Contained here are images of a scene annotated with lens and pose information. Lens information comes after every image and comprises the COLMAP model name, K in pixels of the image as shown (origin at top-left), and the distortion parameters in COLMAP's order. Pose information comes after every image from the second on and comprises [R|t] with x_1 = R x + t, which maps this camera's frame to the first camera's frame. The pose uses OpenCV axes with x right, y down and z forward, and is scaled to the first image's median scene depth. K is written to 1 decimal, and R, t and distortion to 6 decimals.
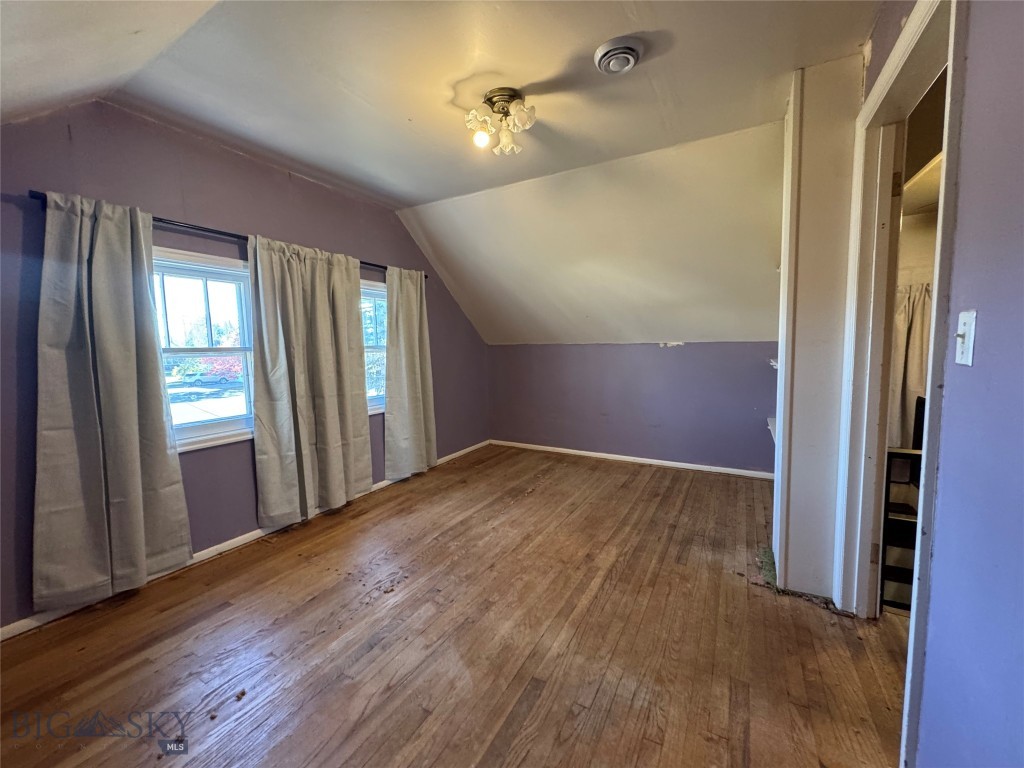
lens RADIAL K [[406.3, 0, 512.6], [0, 406.3, 381.5], [0, 0, 1]] dist [-0.001841, 0.000515]
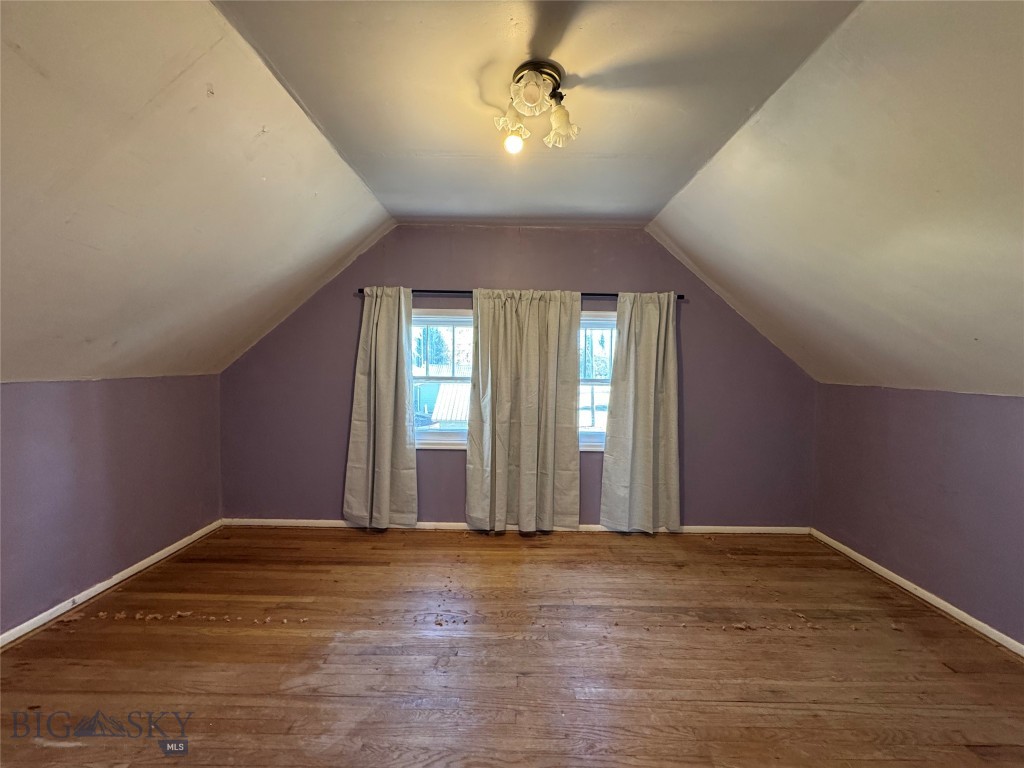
lens RADIAL K [[406.3, 0, 510.5], [0, 406.3, 383.4], [0, 0, 1]] dist [-0.001841, 0.000515]
pose [[0.492063, 0.064066, -0.868199, 0.430348], [-0.100554, 0.994796, 0.016417, -0.083168], [0.864733, 0.079223, 0.495945, 0.404273]]
